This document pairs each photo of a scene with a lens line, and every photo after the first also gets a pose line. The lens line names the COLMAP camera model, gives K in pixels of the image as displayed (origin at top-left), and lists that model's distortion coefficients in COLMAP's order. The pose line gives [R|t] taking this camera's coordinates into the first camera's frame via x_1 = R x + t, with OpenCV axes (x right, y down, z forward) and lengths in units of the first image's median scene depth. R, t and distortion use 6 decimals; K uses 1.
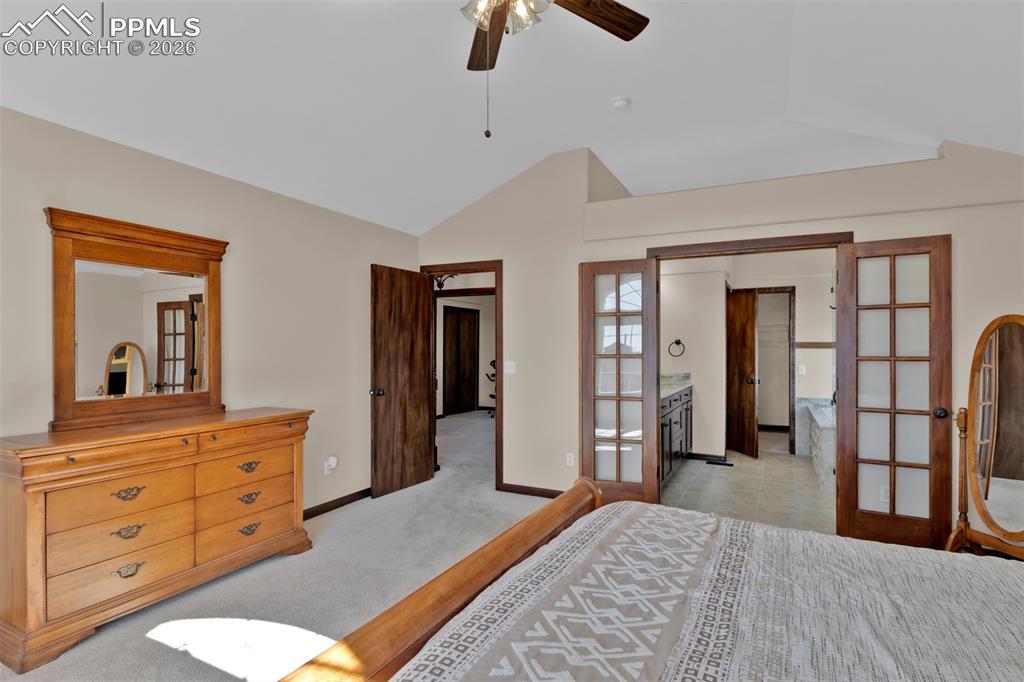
lens RADIAL K [[523.7, 0, 512.8], [0, 523.7, 339.9], [0, 0, 1]] dist [-0.002222, 0.000069]
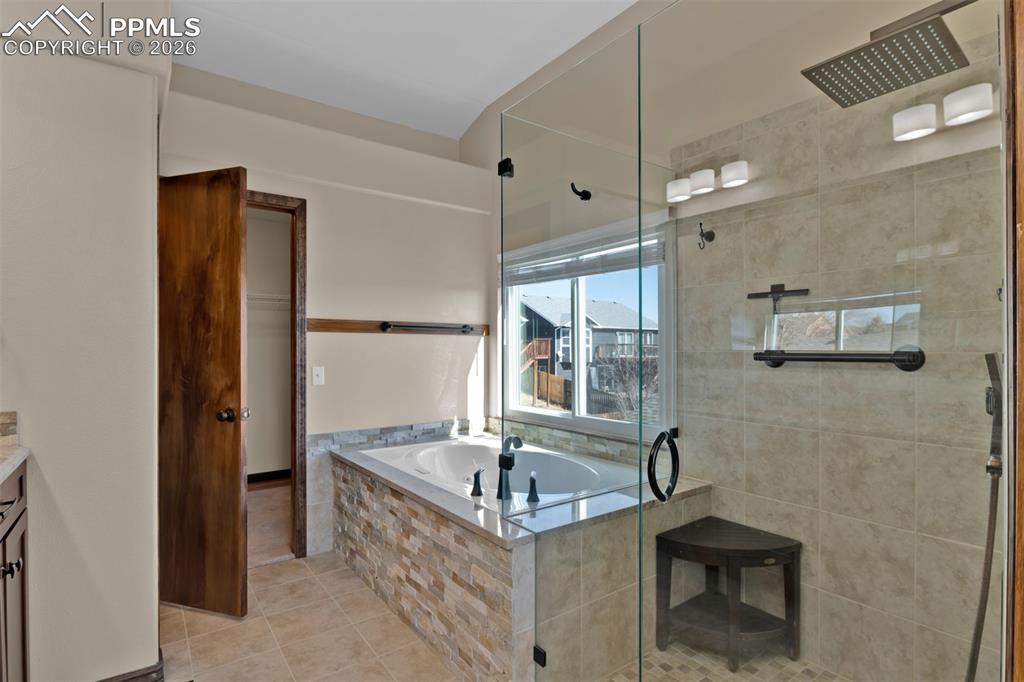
lens RADIAL K [[522.6, 0, 514.3], [0, 522.6, 345.2], [0, 0, 1]] dist [0.000828, -0.000310]
pose [[0.455366, 0.000367, 0.890304, 0.207492], [-0.009857, 0.999941, 0.004629, 0.024878], [-0.890250, -0.010884, 0.455342, 0.624179]]
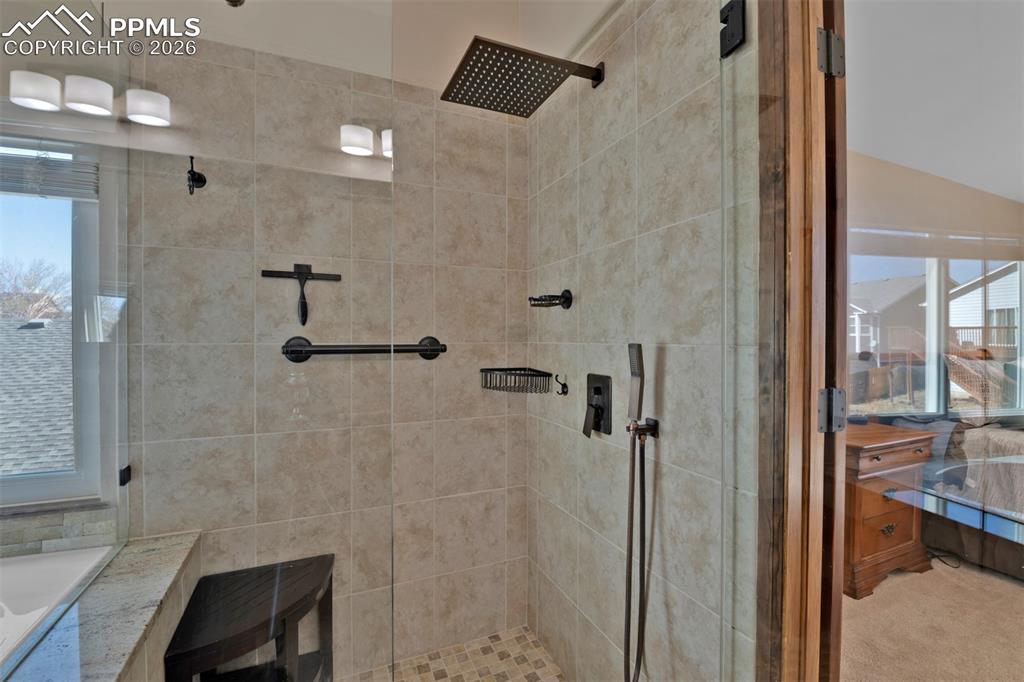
lens RADIAL K [[455.9, 0, 515.0], [0, 455.9, 341.1], [0, 0, 1]] dist [-0.014182, -0.001584]
pose [[-0.778649, -0.004109, 0.627446, 0.329443], [-0.009485, 0.999941, -0.005222, 0.027546], [-0.627388, -0.010018, -0.778642, 0.738720]]
